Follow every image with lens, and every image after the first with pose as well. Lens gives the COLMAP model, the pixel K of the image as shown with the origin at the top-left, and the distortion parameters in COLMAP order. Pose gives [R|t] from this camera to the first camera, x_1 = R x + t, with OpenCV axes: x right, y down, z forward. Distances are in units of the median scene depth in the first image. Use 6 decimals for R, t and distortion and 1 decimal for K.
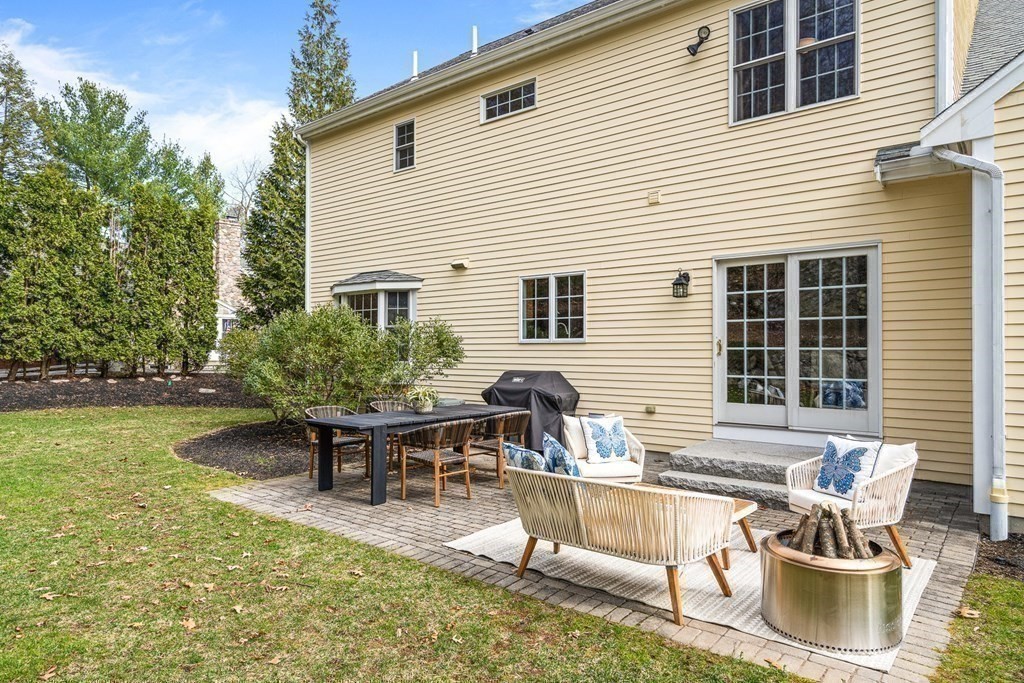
lens RADIAL K [[608.7, 0, 505.5], [0, 608.7, 345.0], [0, 0, 1]] dist [0.013997, -0.002260]
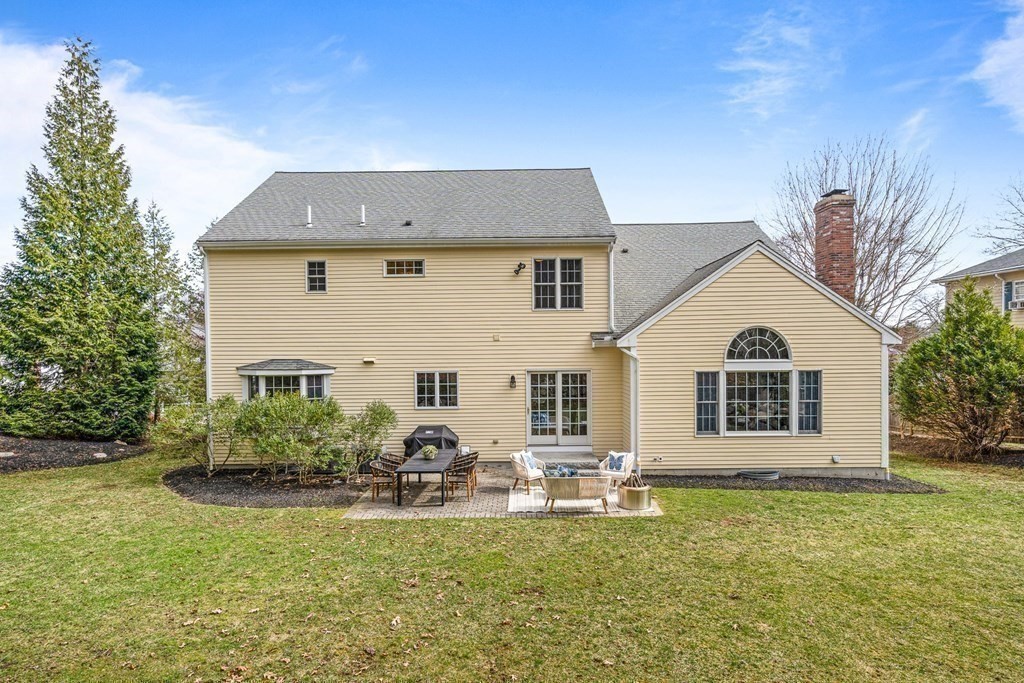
lens RADIAL K [[563.8, 0, 497.7], [0, 563.8, 359.3], [0, 0, 1]] dist [0.005958, 0.000158]
pose [[0.784116, -0.020585, 0.620273, -0.812310], [0.004835, 0.999622, 0.027062, -0.193716], [-0.620596, -0.018221, 0.783919, -0.422646]]
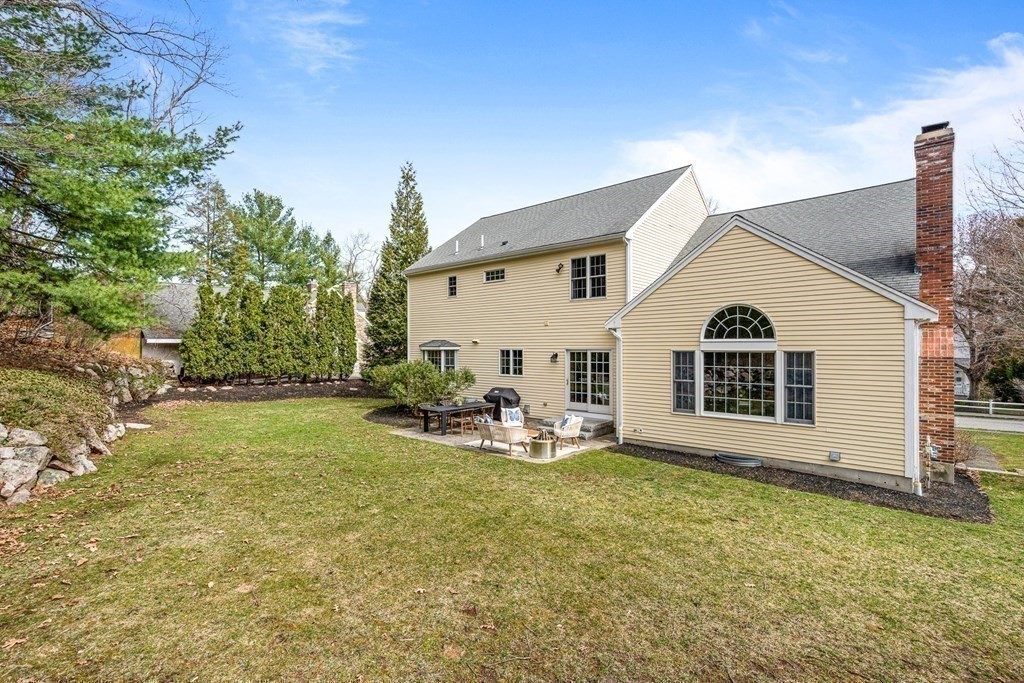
lens RADIAL K [[474.3, 0, 507.1], [0, 474.3, 346.6], [0, 0, 1]] dist [-0.001139, -0.000011]
pose [[0.998431, -0.004747, -0.055793, 0.166227], [0.005467, 0.999904, 0.012766, -0.147970], [0.055727, -0.013051, 0.998361, -0.923485]]
